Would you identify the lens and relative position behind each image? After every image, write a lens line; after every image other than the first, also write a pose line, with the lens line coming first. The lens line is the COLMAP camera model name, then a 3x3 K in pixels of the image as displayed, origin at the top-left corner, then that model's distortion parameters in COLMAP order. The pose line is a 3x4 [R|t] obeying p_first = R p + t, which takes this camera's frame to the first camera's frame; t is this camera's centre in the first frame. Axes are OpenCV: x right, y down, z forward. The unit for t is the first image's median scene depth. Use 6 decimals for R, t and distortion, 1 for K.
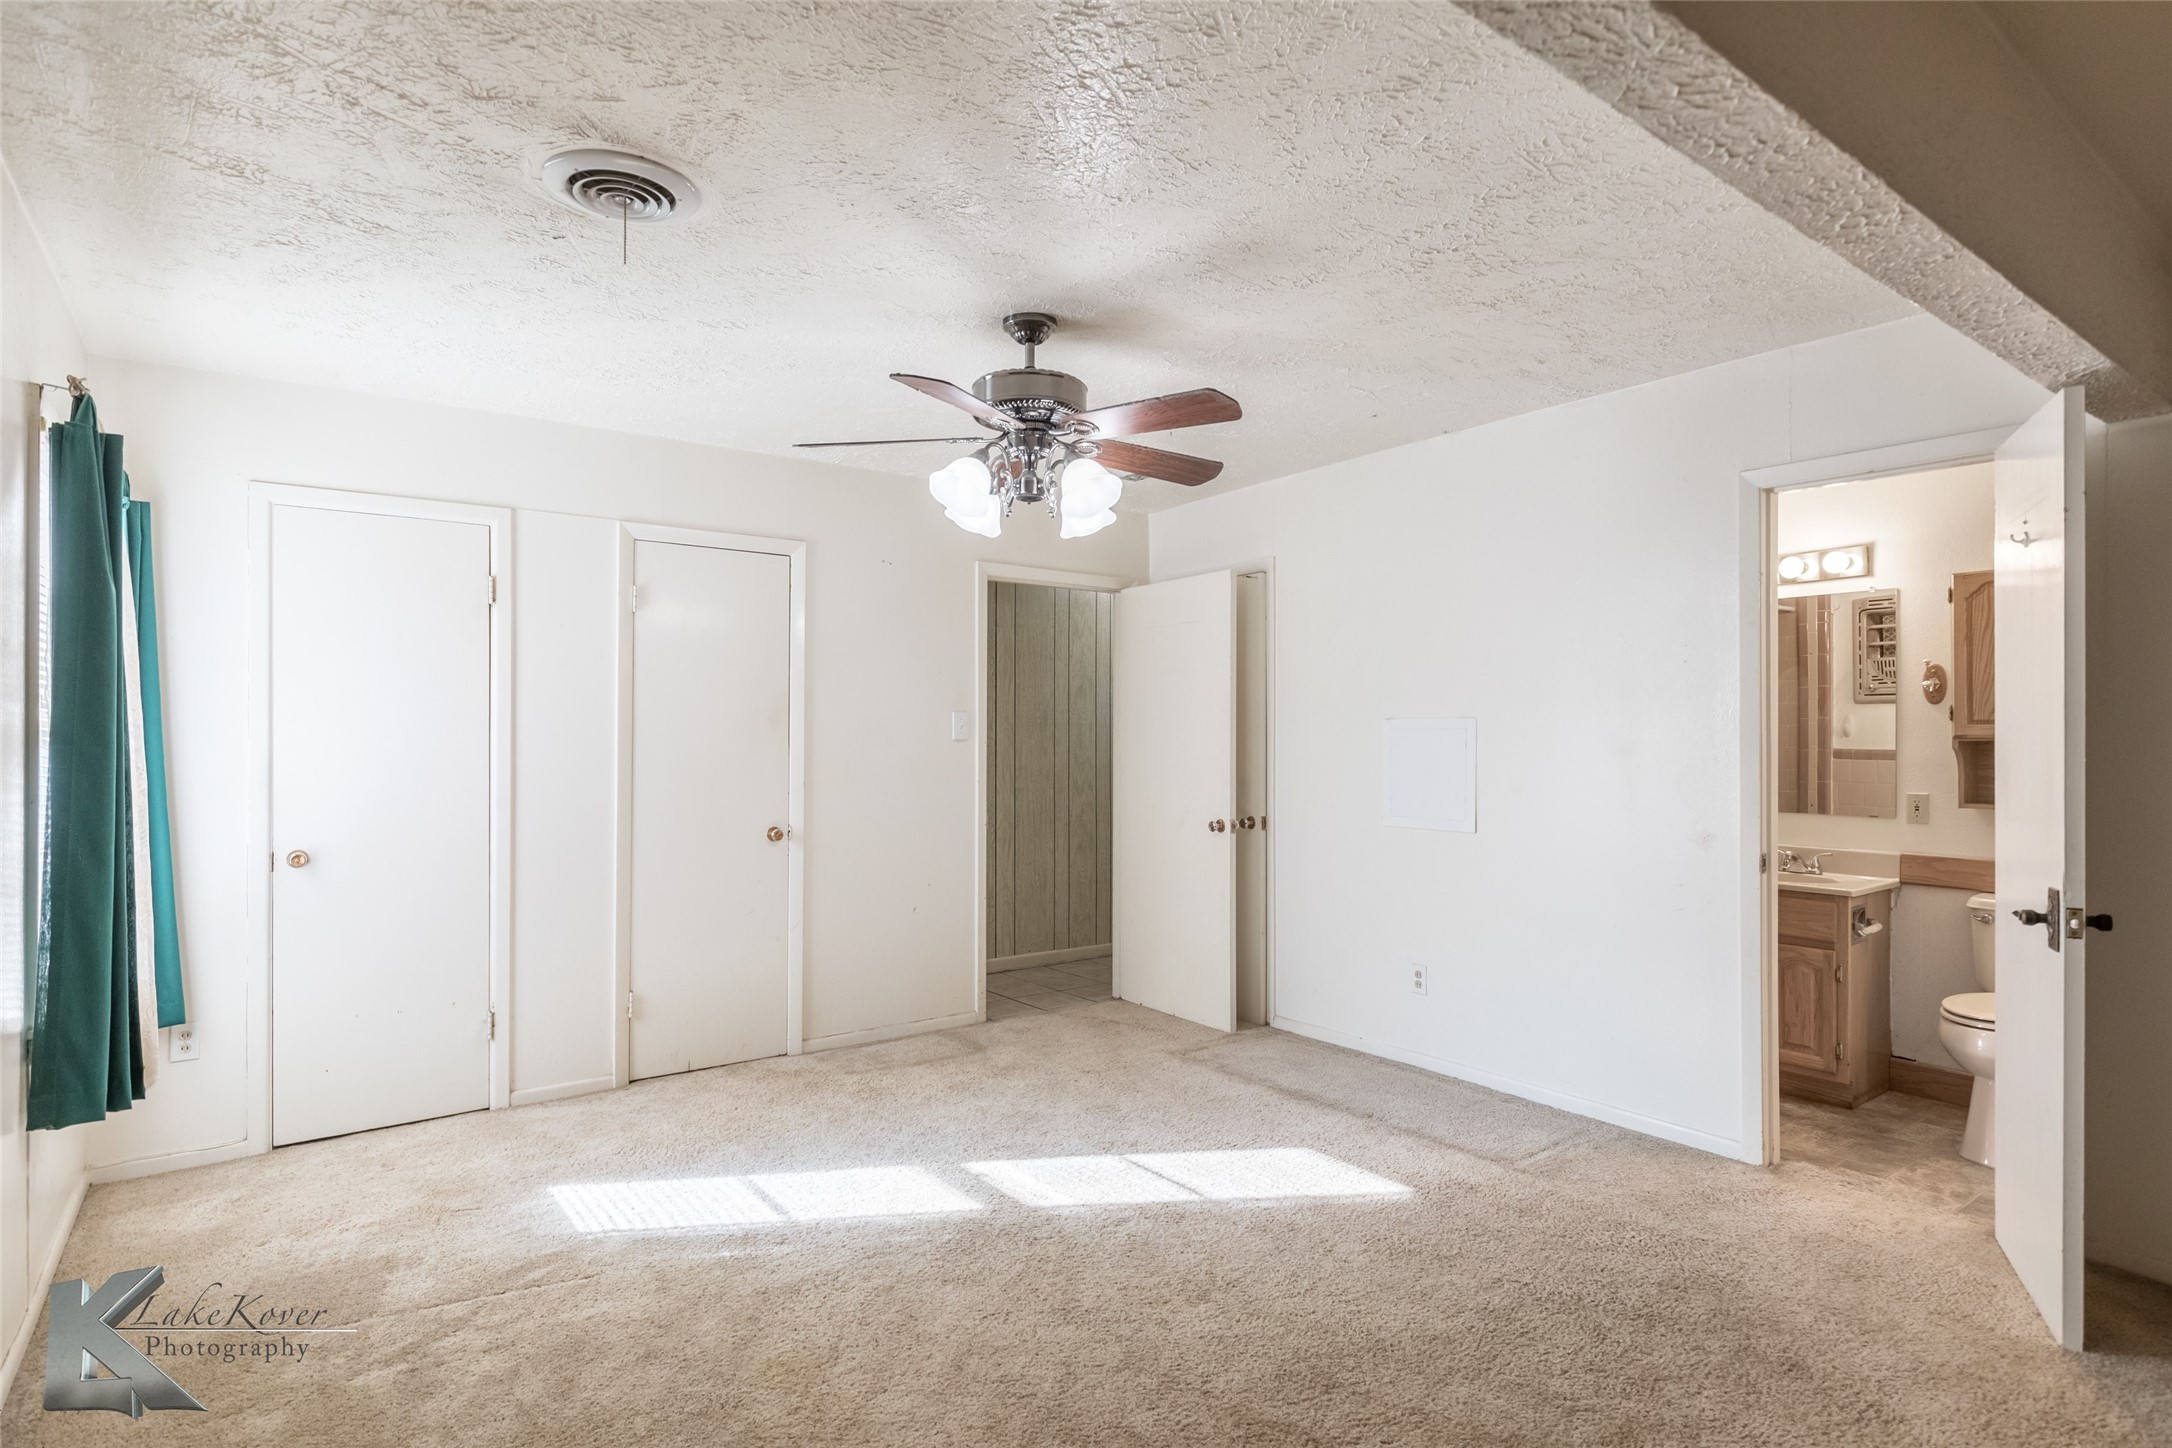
lens RADIAL K [[1120.4, 0, 1084.4], [0, 1120.4, 715.7], [0, 0, 1]] dist [0.004445, -0.000357]
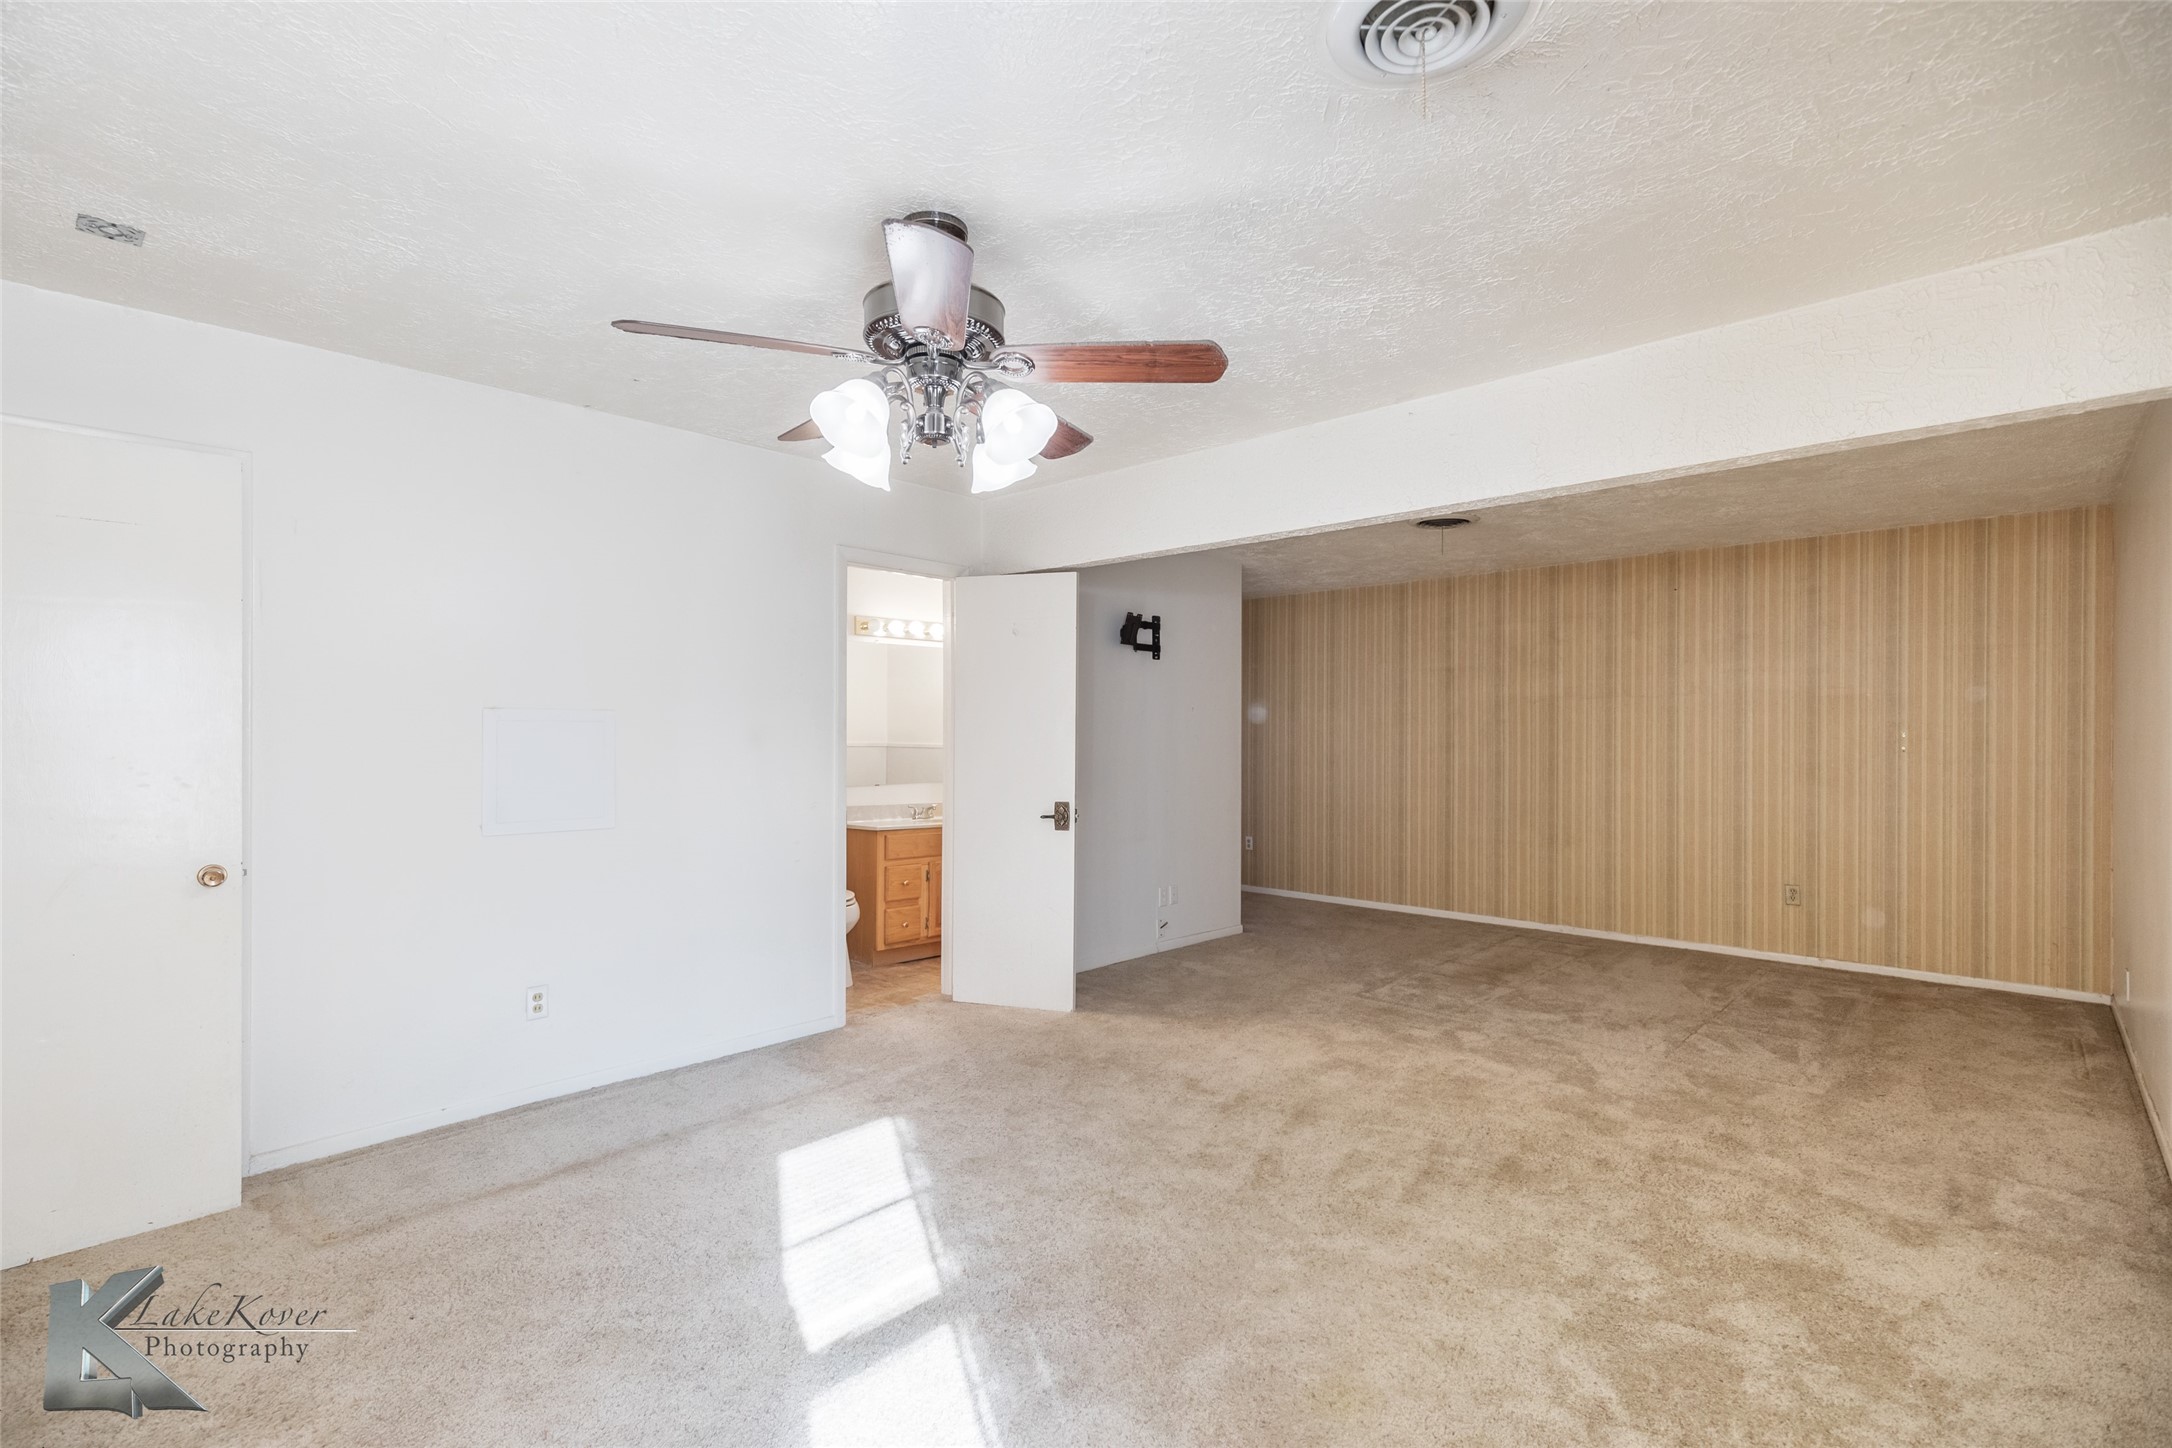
lens RADIAL K [[972.9, 0, 1086.0], [0, 972.9, 724.0], [0, 0, 1]] dist [0.005121, -0.000083]
pose [[-0.179336, 0.010070, 0.983736, -0.727157], [-0.019079, 0.999724, -0.013712, 0.021919], [-0.983603, -0.021228, -0.179094, 0.958125]]
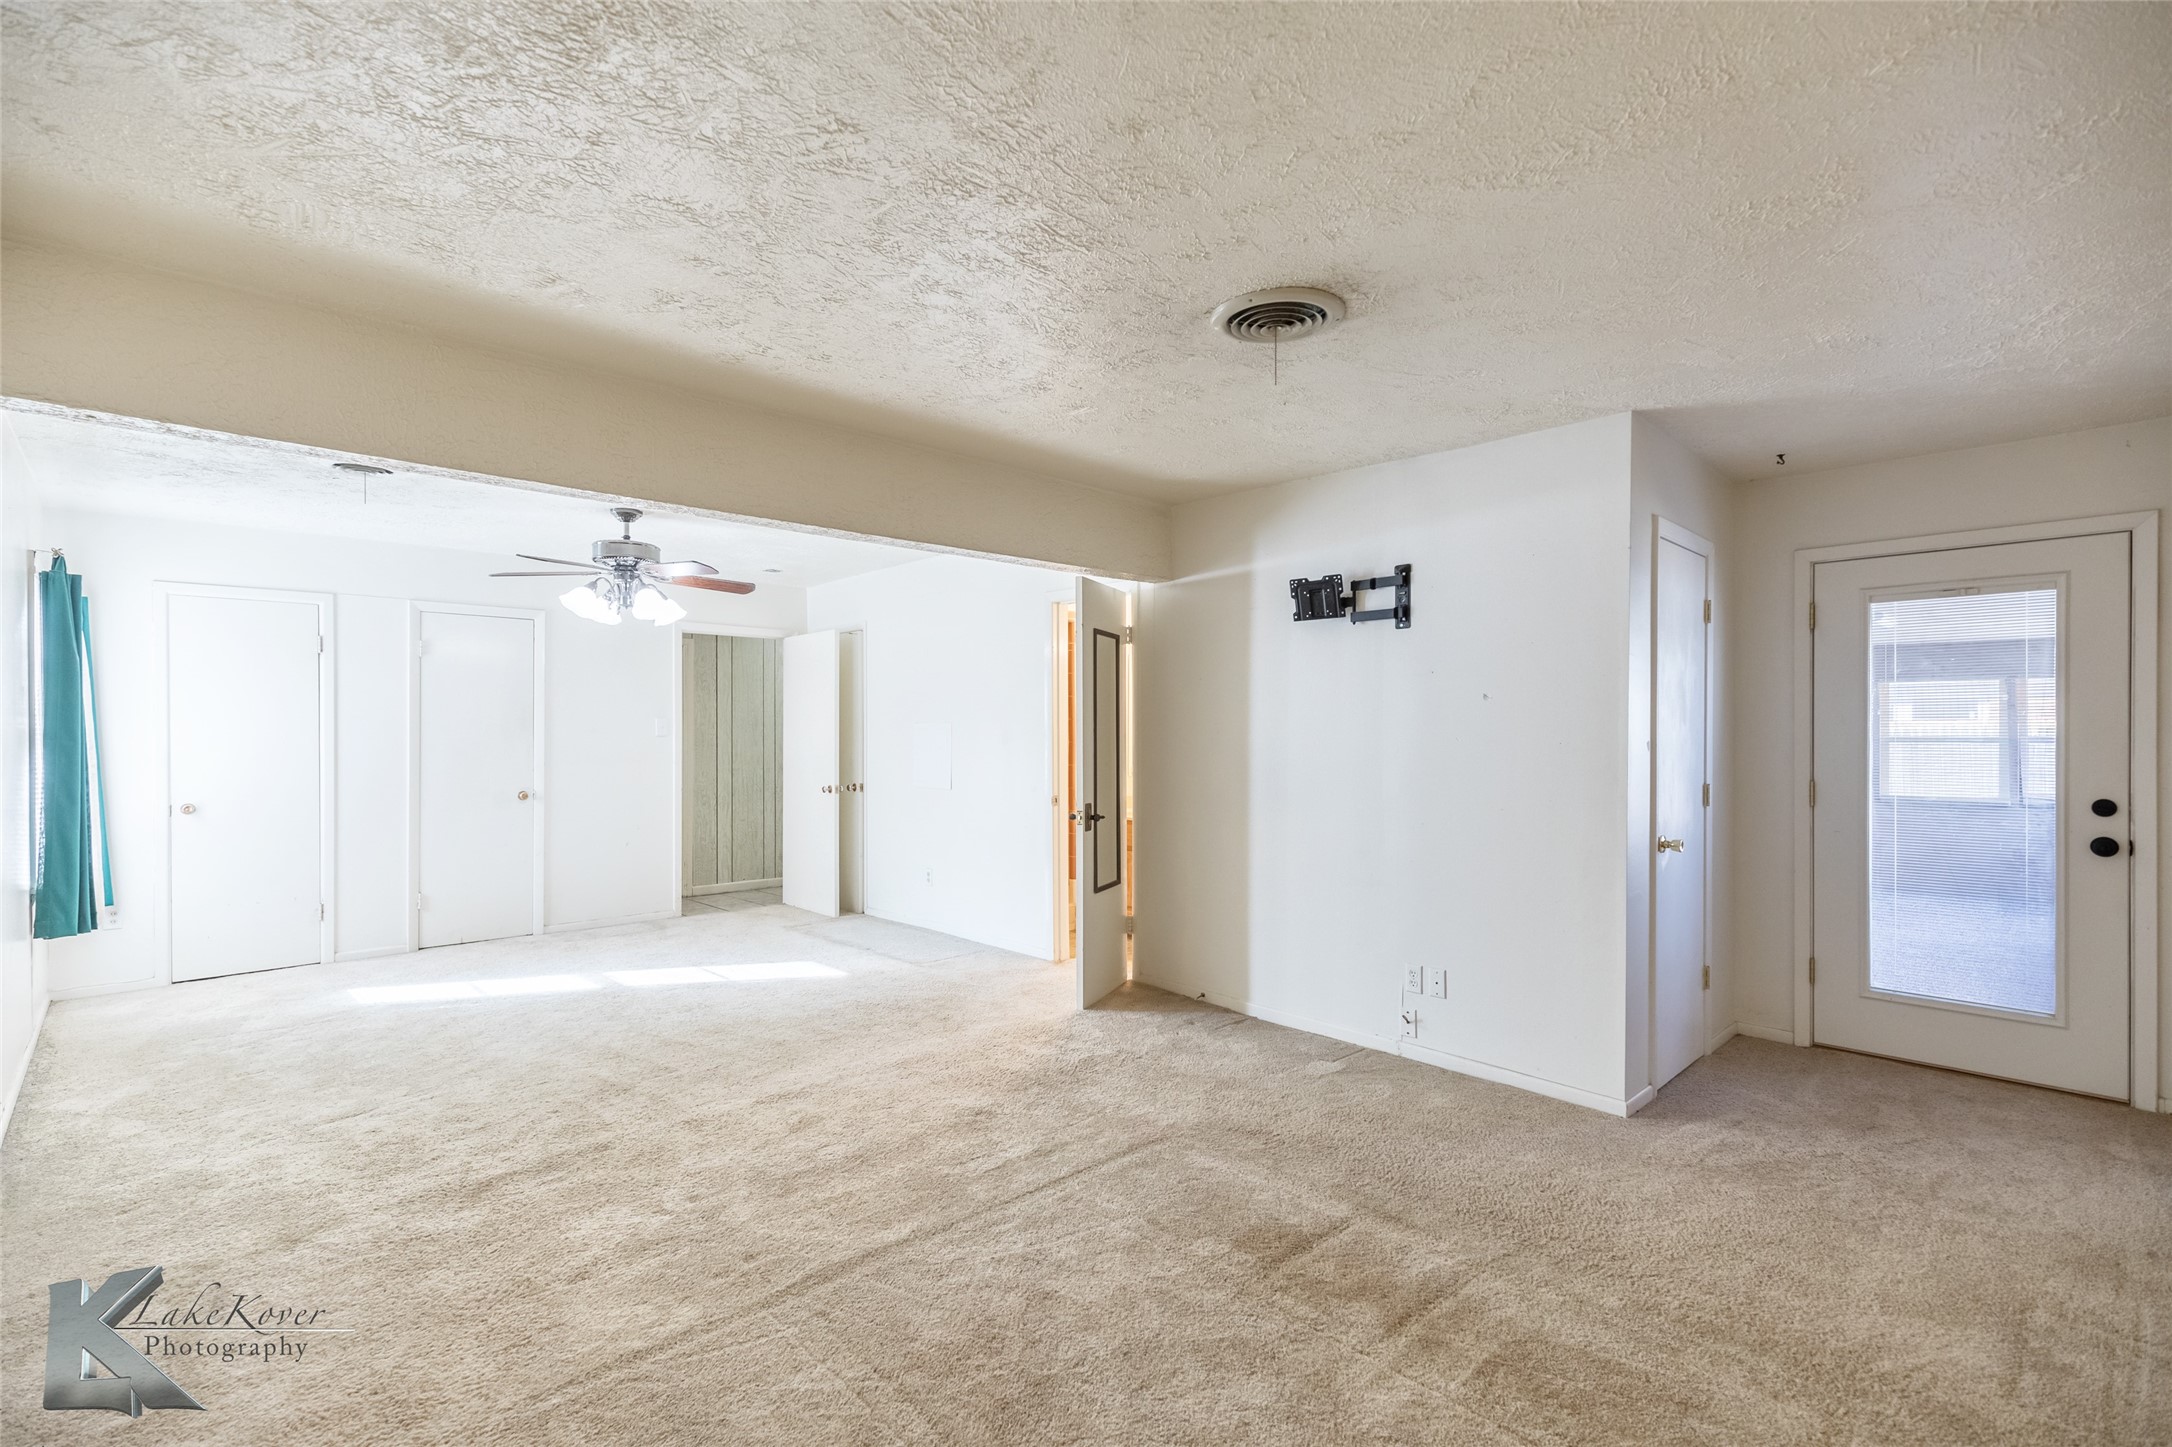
lens RADIAL K [[972.9, 0, 1086.0], [0, 972.9, 723.5], [0, 0, 1]] dist [0.005121, -0.000083]
pose [[0.991027, -0.000483, 0.133658, 0.453284], [-0.001012, 0.999938, 0.011113, -0.017464], [-0.133655, -0.011149, 0.990965, -0.651722]]
